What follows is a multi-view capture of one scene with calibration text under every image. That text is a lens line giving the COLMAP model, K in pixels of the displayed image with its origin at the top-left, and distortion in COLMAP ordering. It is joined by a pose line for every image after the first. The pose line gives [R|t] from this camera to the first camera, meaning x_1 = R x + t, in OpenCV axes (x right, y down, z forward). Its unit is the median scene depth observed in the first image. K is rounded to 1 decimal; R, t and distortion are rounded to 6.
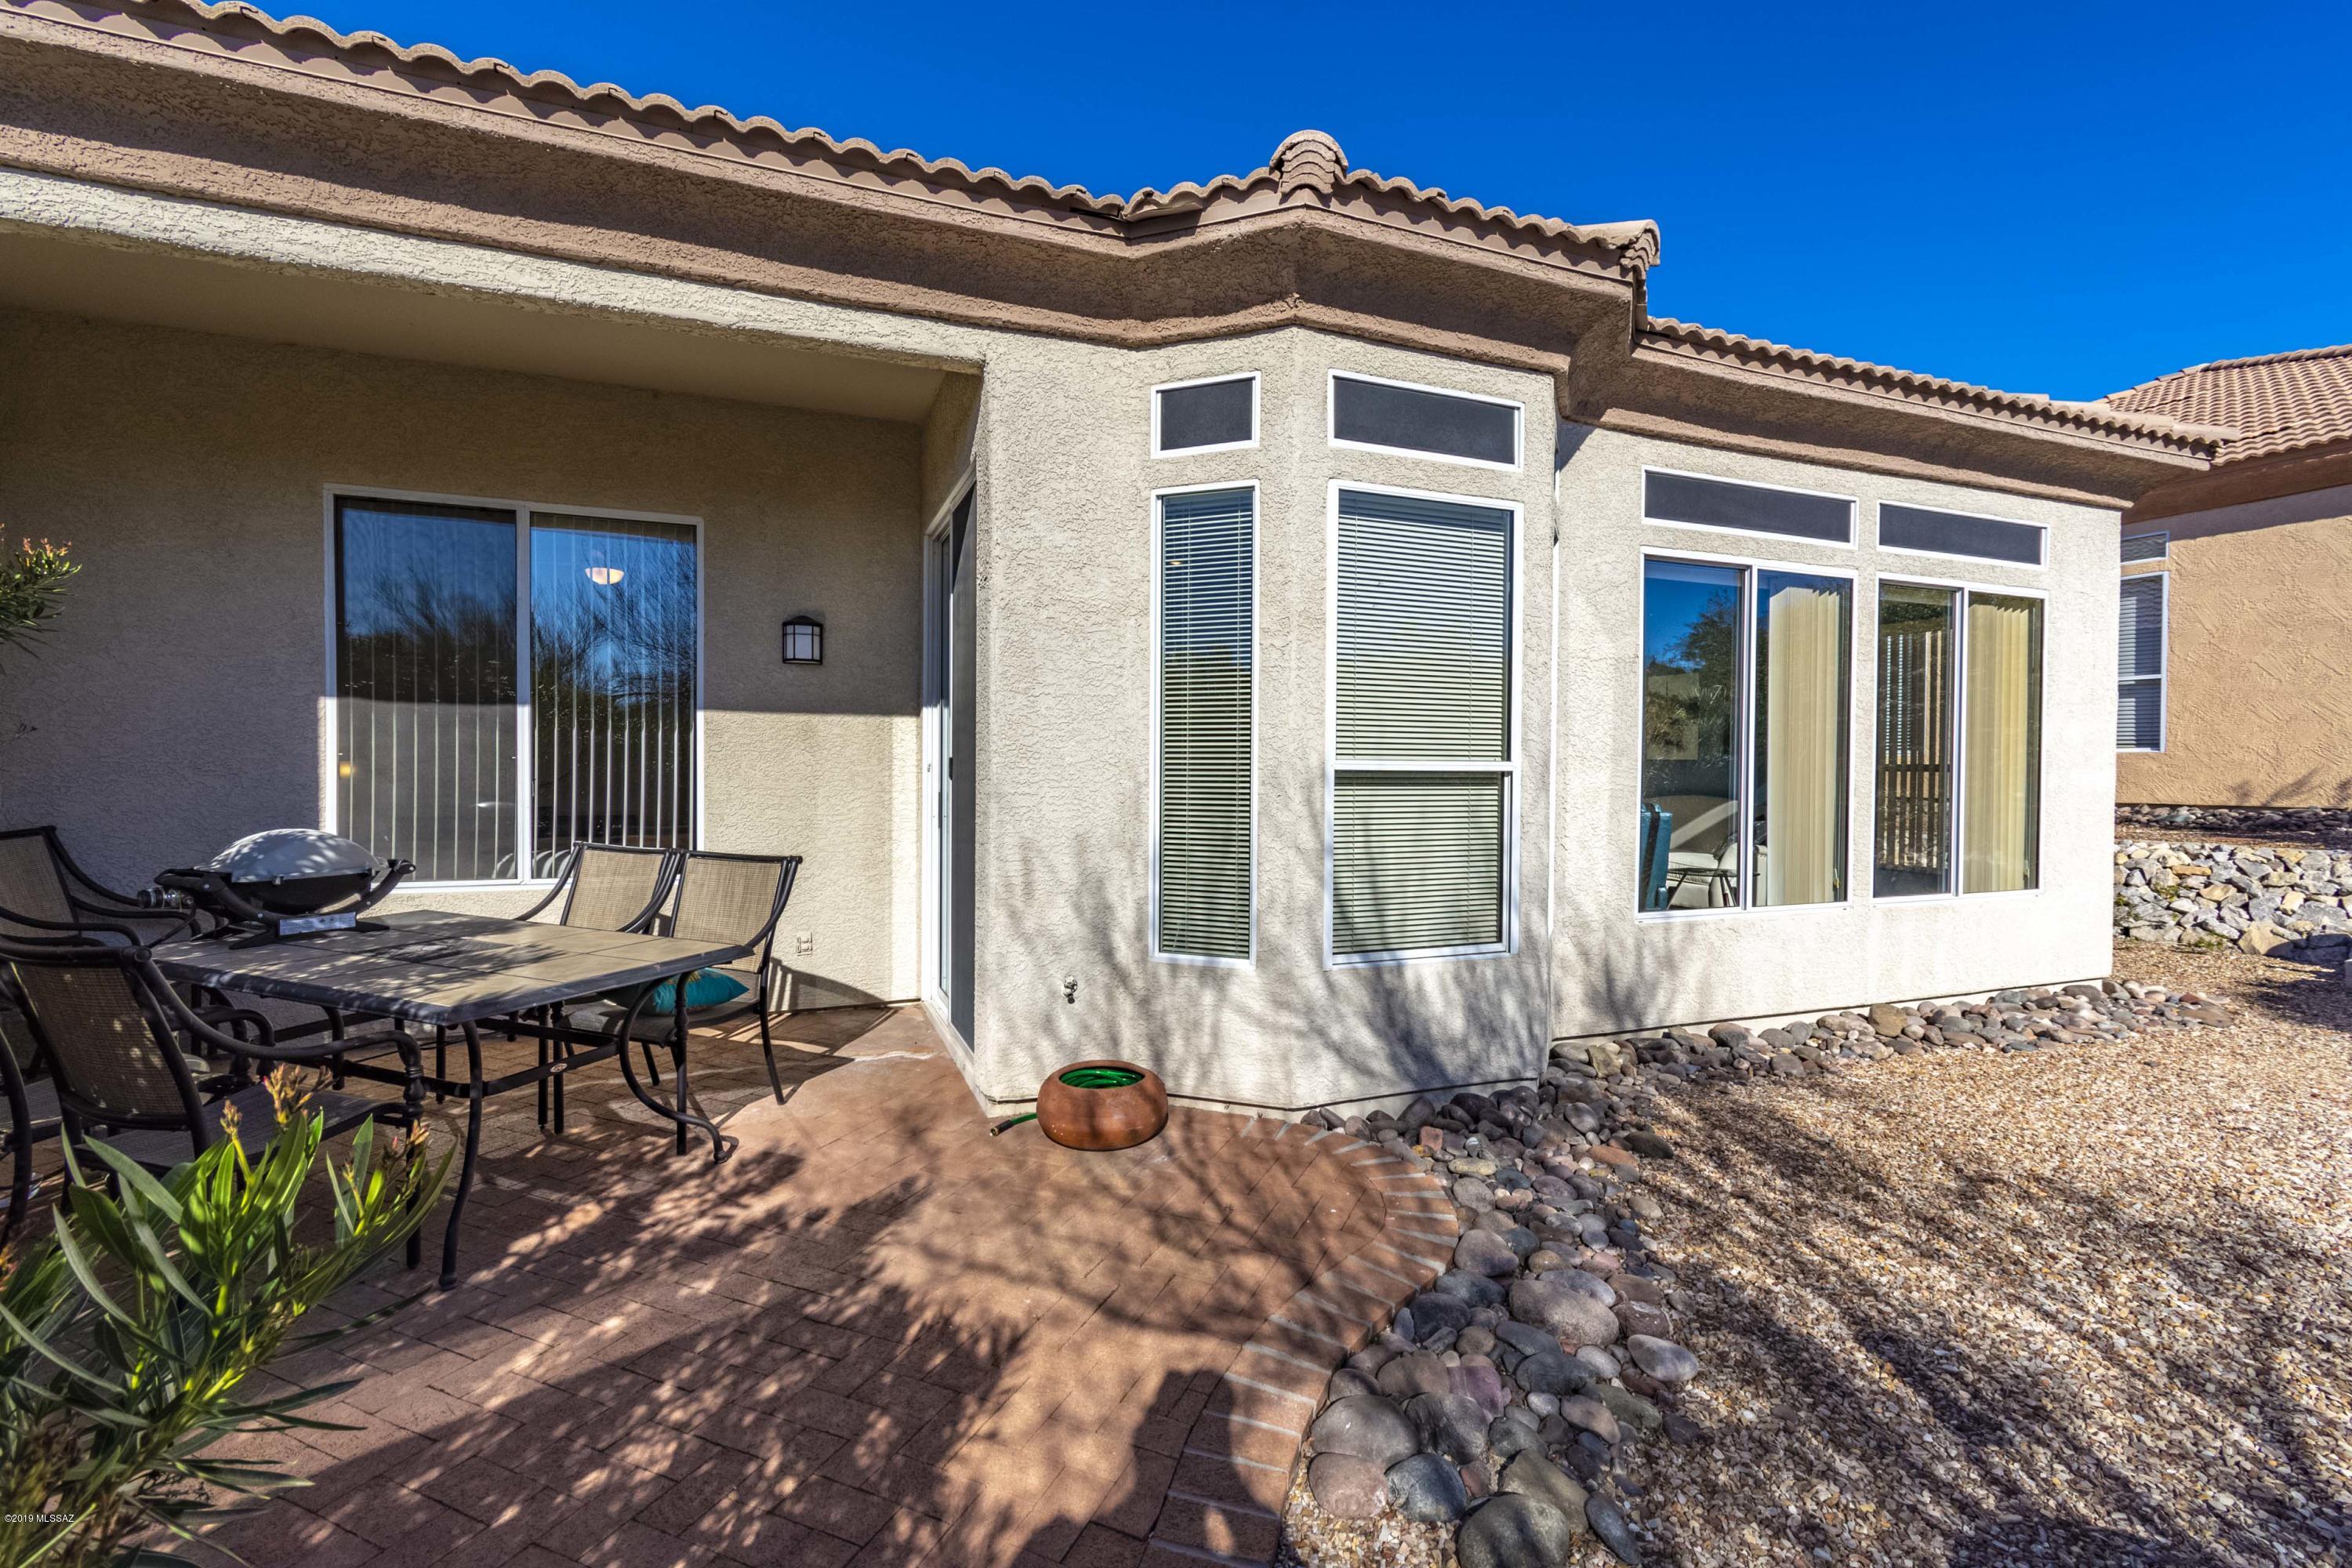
lens RADIAL K [[1033.9, 0, 1157.5], [0, 1033.9, 785.0], [0, 0, 1]] dist [0.011755, -0.004192]
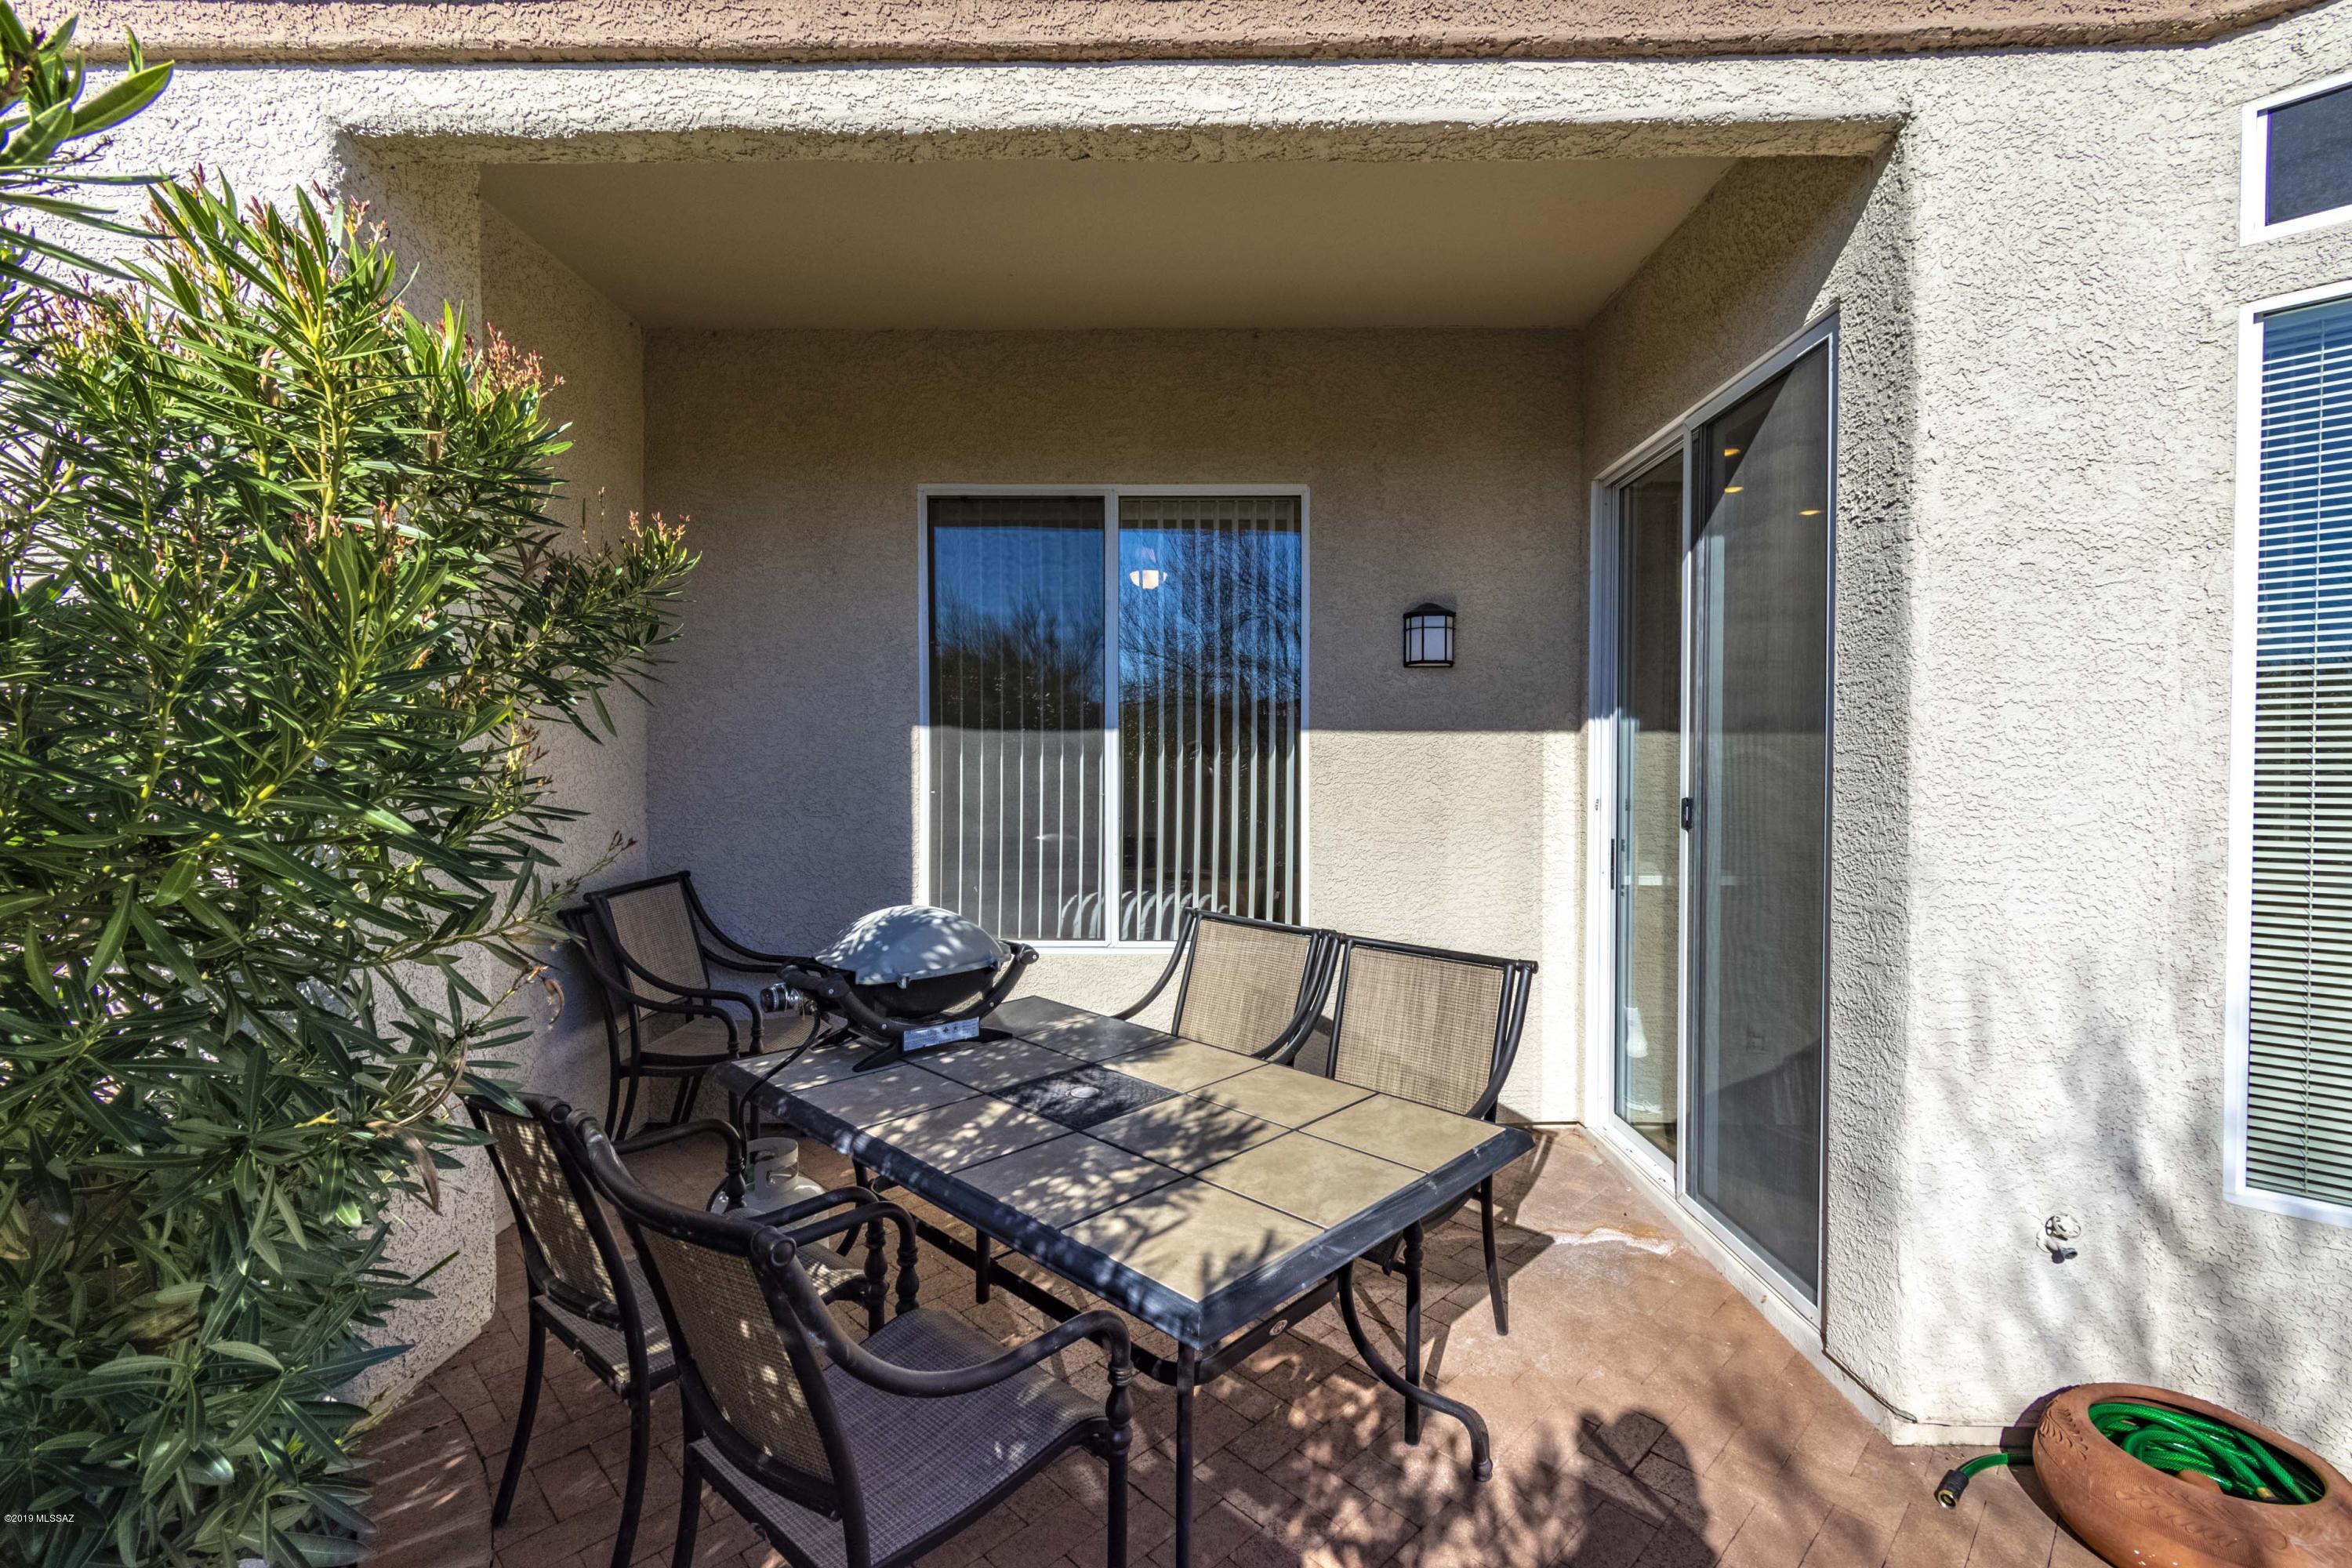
lens RADIAL K [[1033.9, 0, 1166.8], [0, 1033.9, 788.1], [0, 0, 1]] dist [0.011755, -0.004192]
pose [[0.924535, 0.003574, -0.381081, -0.313481], [-0.002041, 0.999988, 0.004425, -0.042559], [0.381092, -0.003313, 0.924531, 0.310107]]
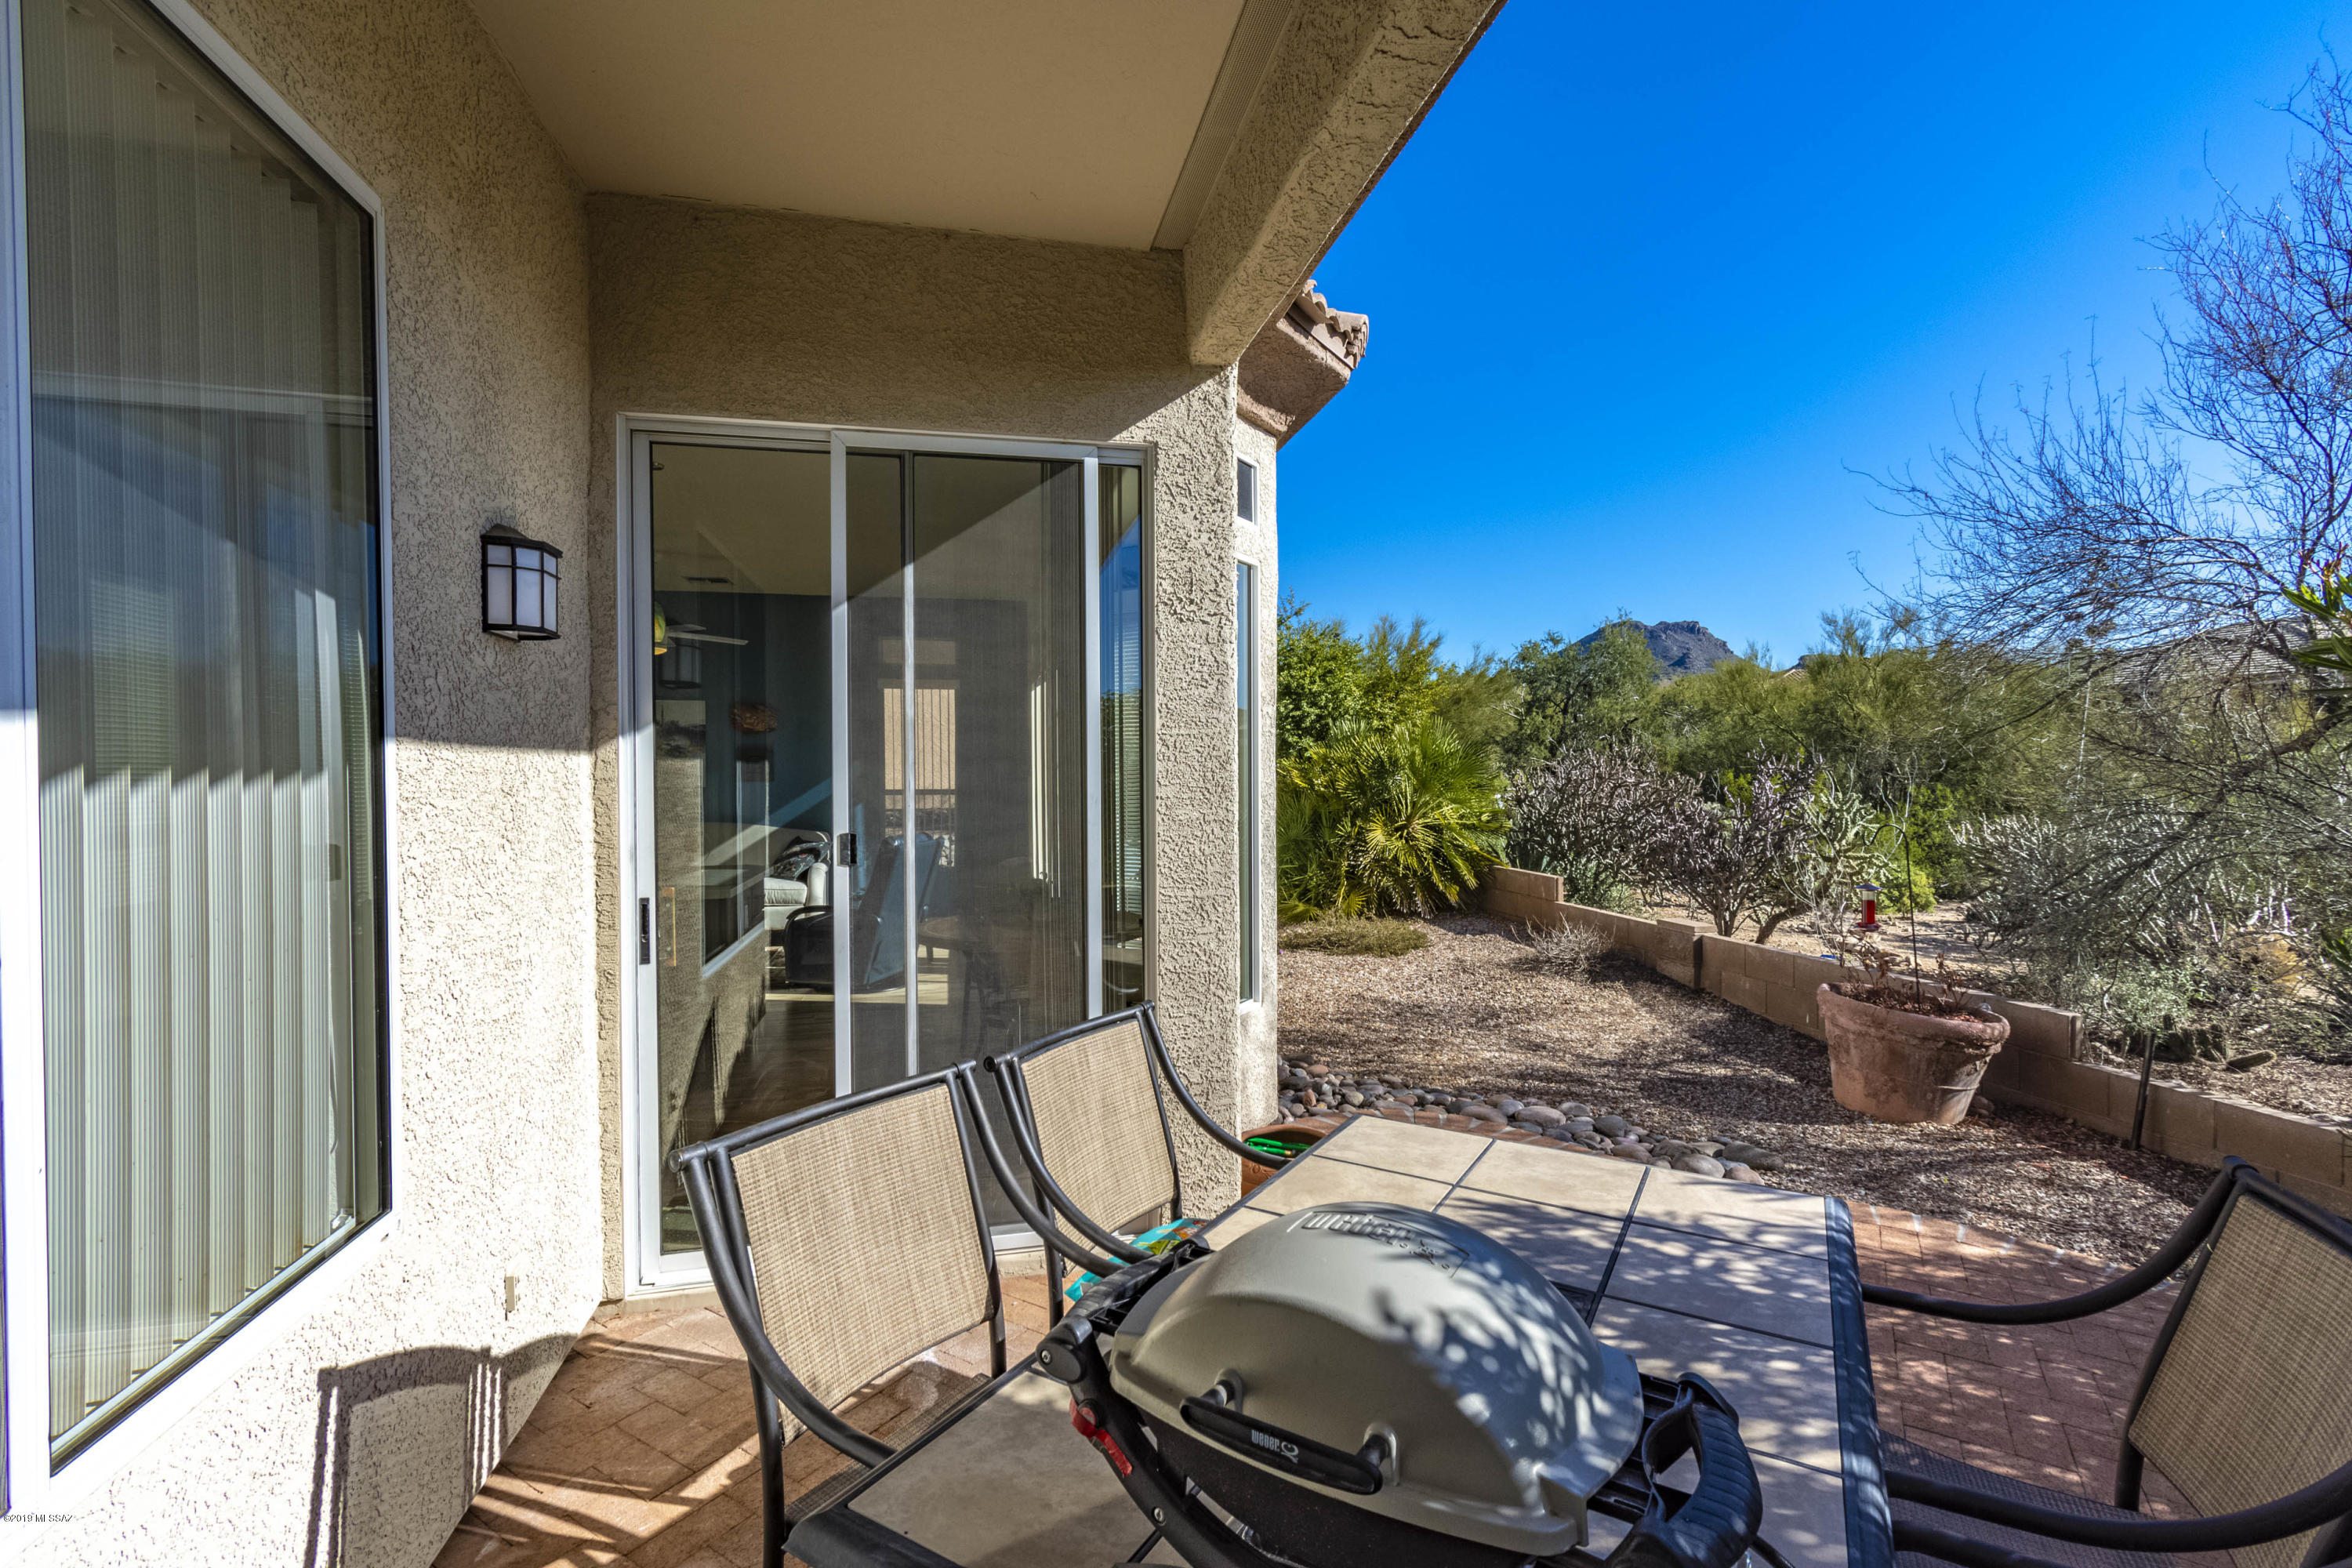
lens RADIAL K [[1033.9, 0, 1172.3], [0, 1033.9, 773.4], [0, 0, 1]] dist [0.011755, -0.004192]
pose [[0.147418, -0.004132, 0.989066, -0.990133], [0.016884, 0.999856, 0.001661, -0.074624], [-0.988930, 0.016455, 0.147466, 0.886245]]
